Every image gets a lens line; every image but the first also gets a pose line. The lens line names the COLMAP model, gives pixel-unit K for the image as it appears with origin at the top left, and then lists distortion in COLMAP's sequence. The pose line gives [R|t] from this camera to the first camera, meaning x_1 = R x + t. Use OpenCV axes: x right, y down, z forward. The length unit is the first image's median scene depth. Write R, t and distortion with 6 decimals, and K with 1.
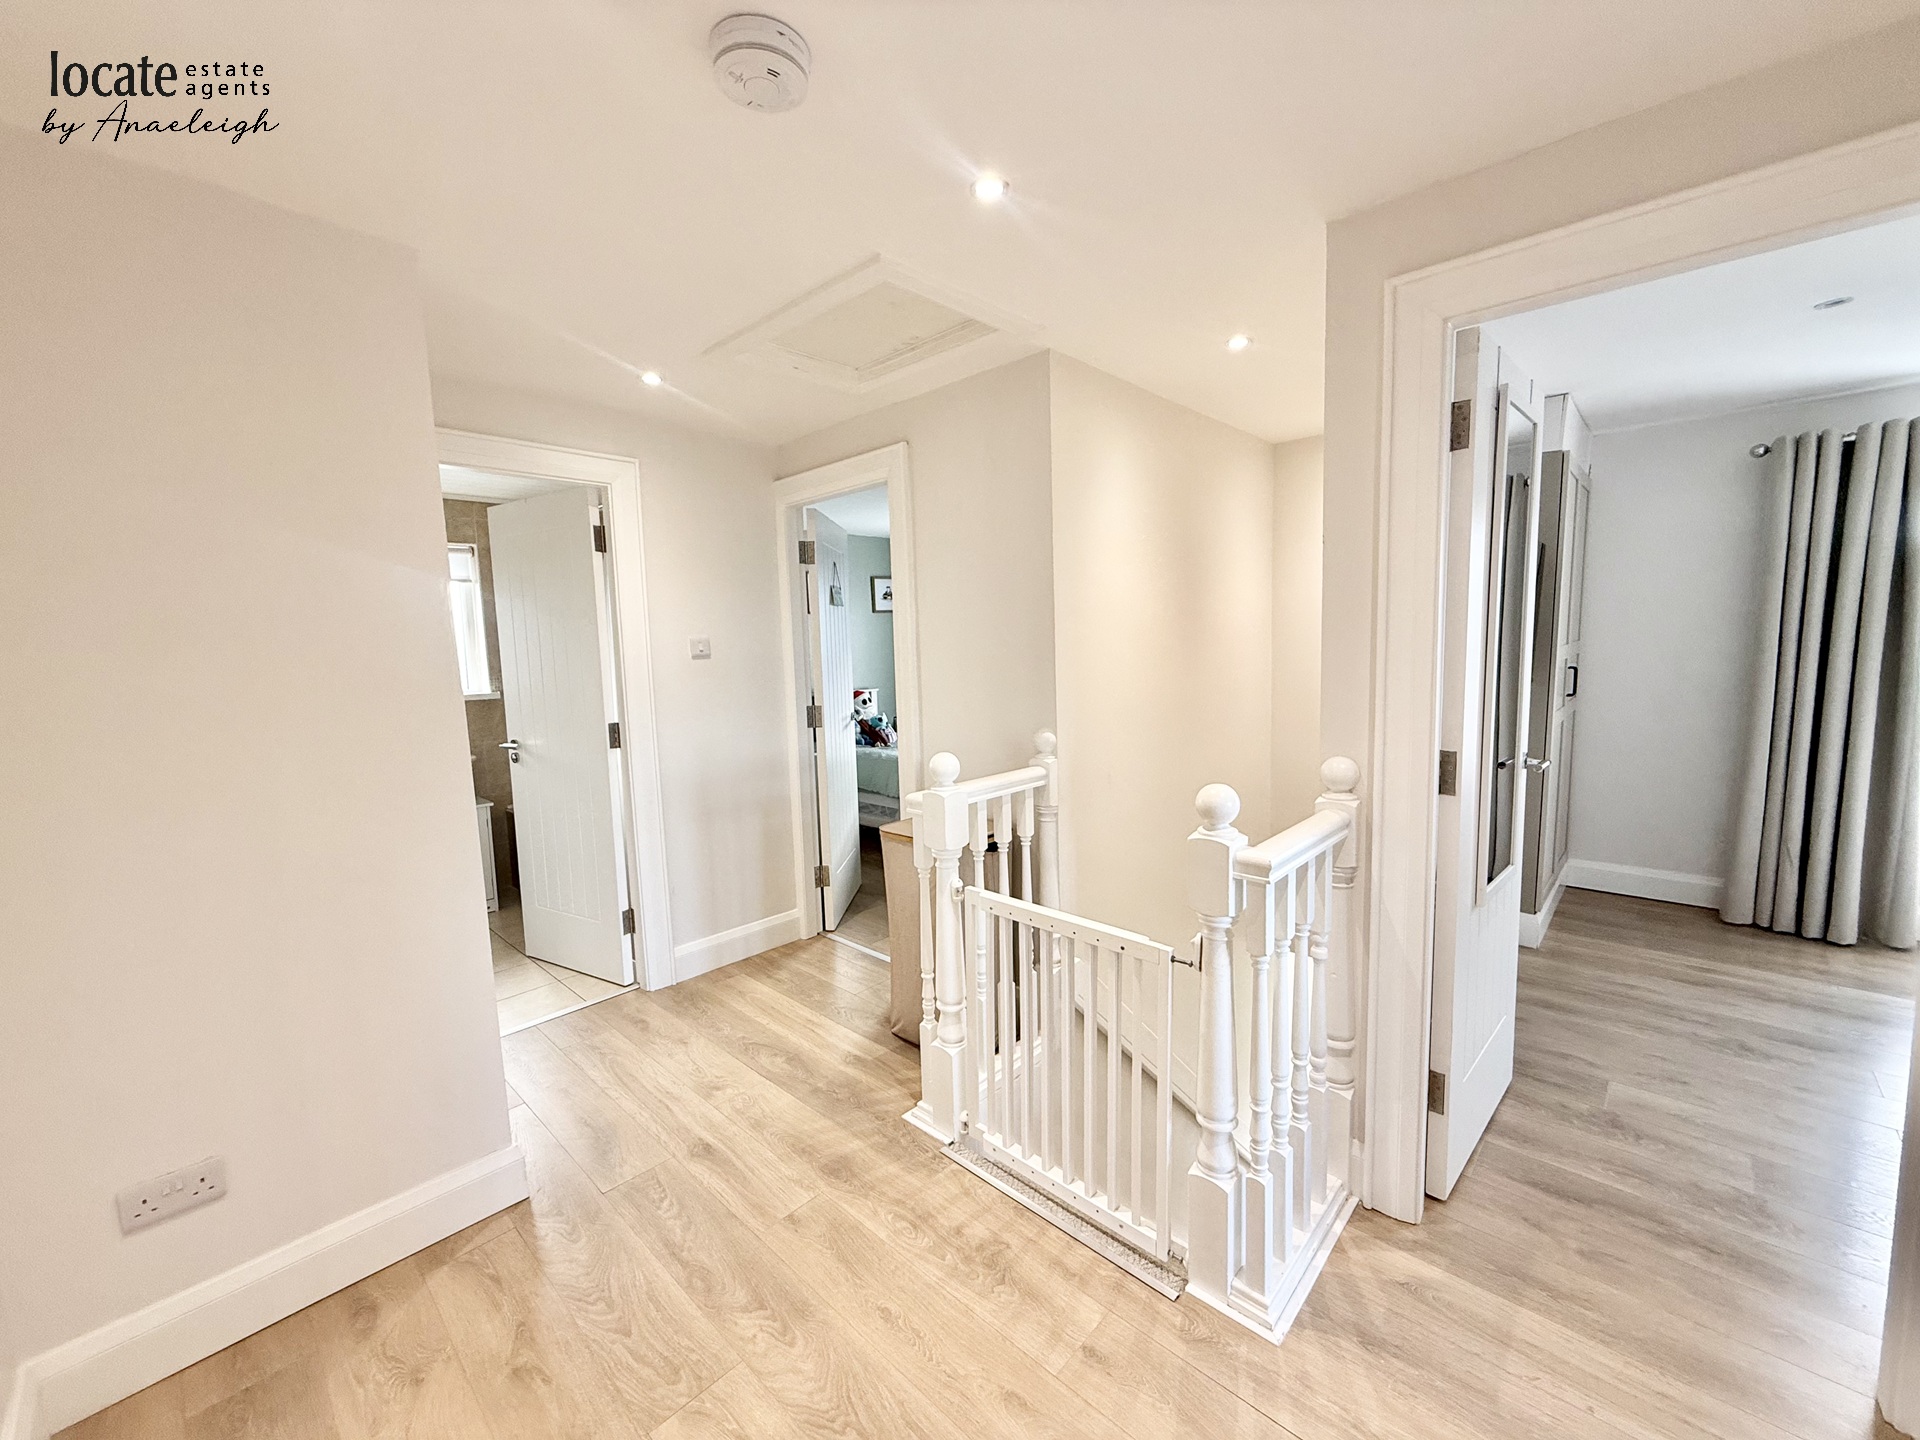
lens RADIAL K [[759.1, 0, 948.5], [0, 759.1, 716.4], [0, 0, 1]] dist [-0.002036, 0.000269]
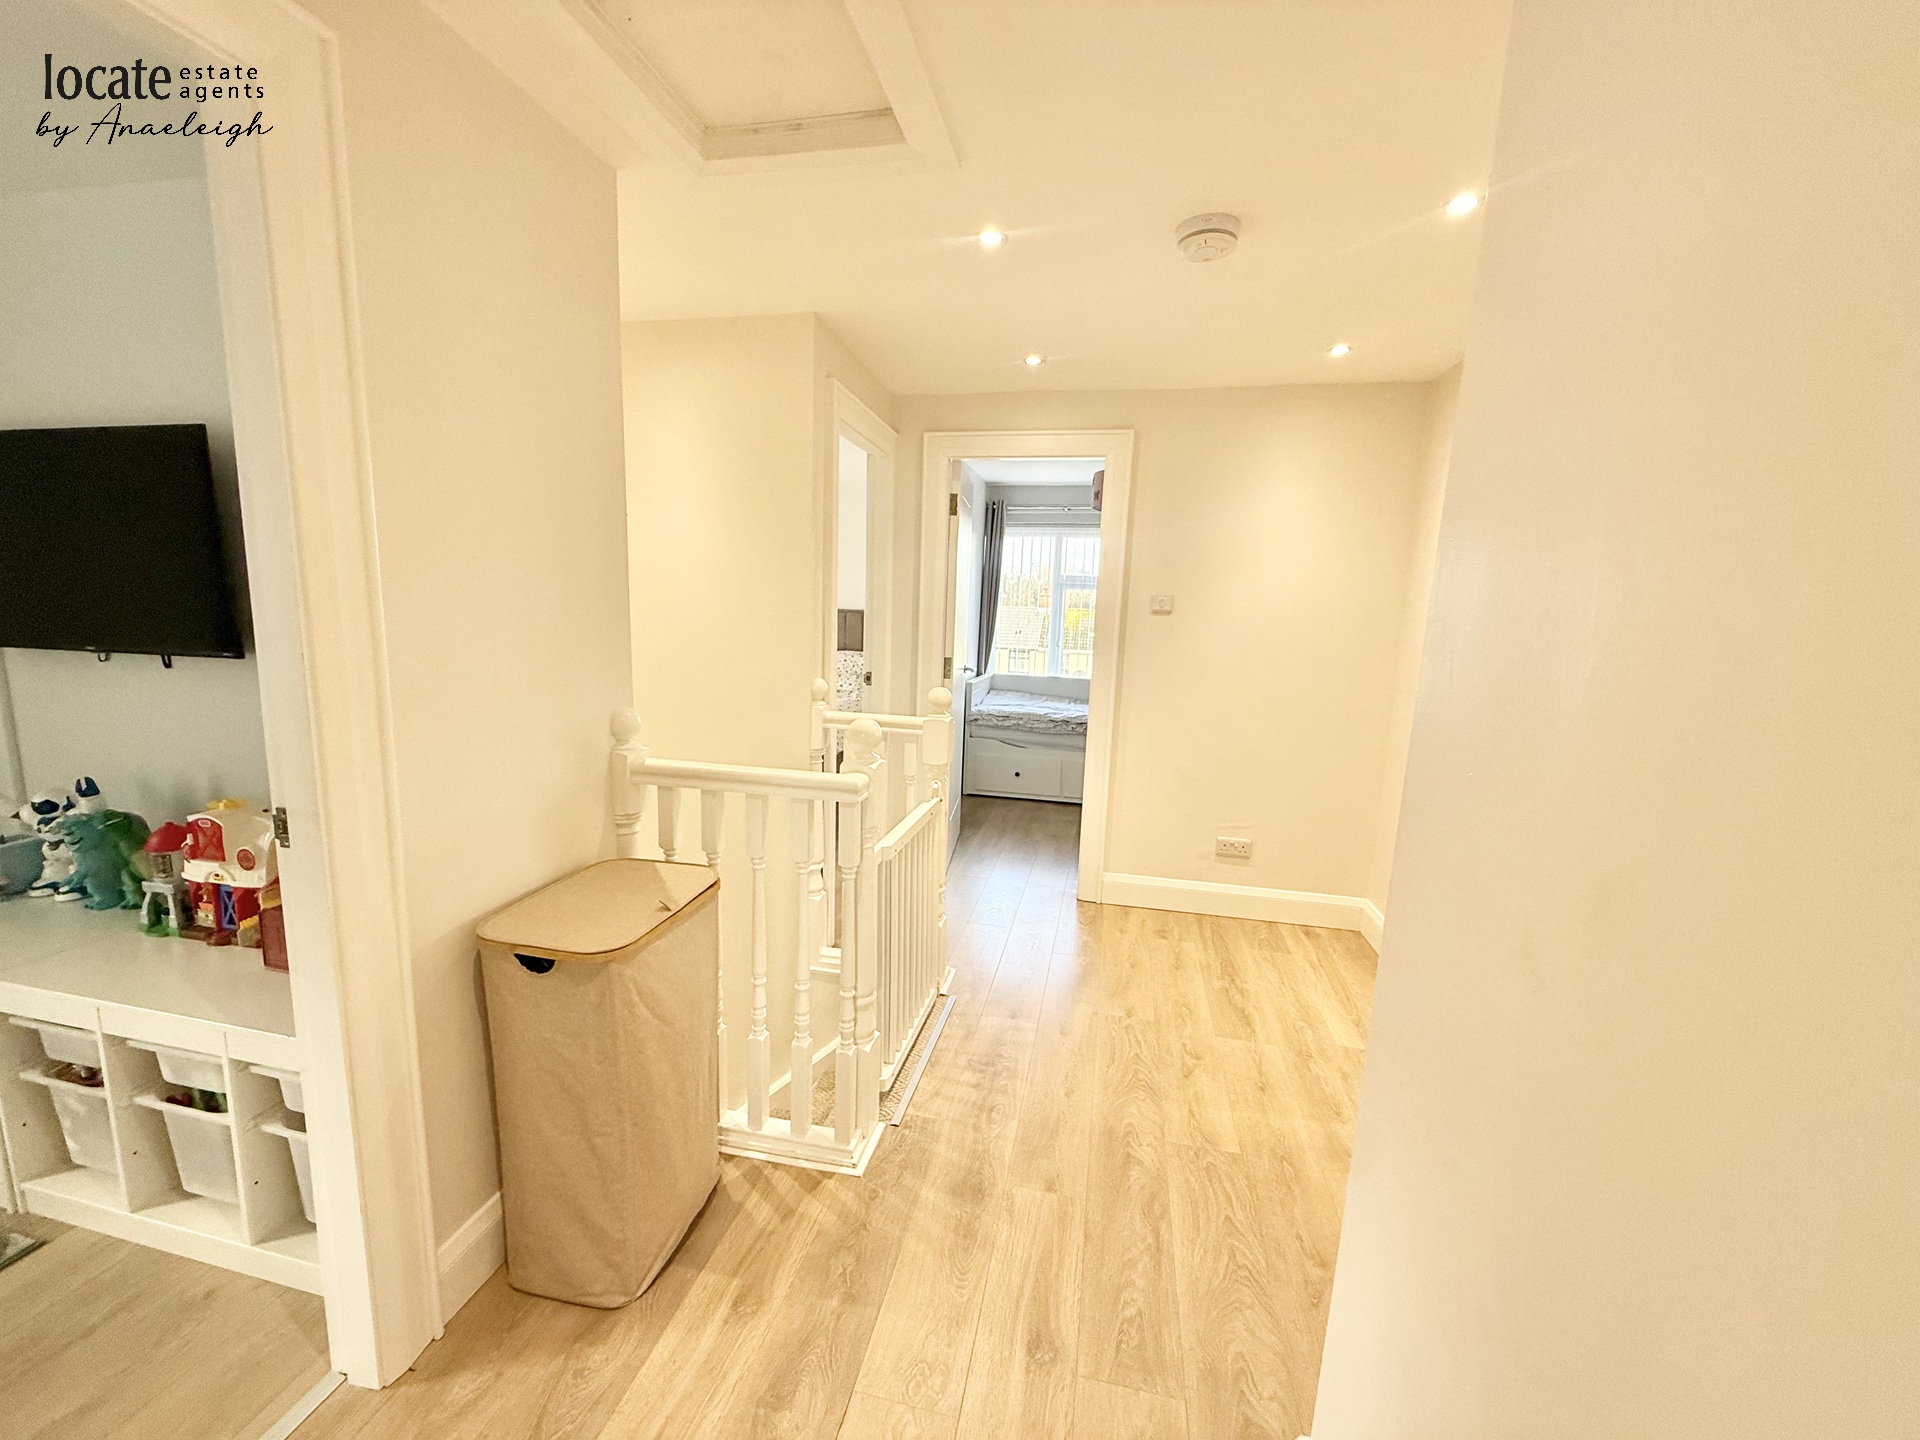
lens RADIAL K [[759.1, 0, 944.8], [0, 759.1, 720.2], [0, 0, 1]] dist [-0.002036, 0.000269]
pose [[-0.517593, -0.114783, 0.847893, -0.905282], [0.065074, 0.982810, 0.172771, -0.113514], [-0.853149, 0.144601, -0.501226, 1.529692]]
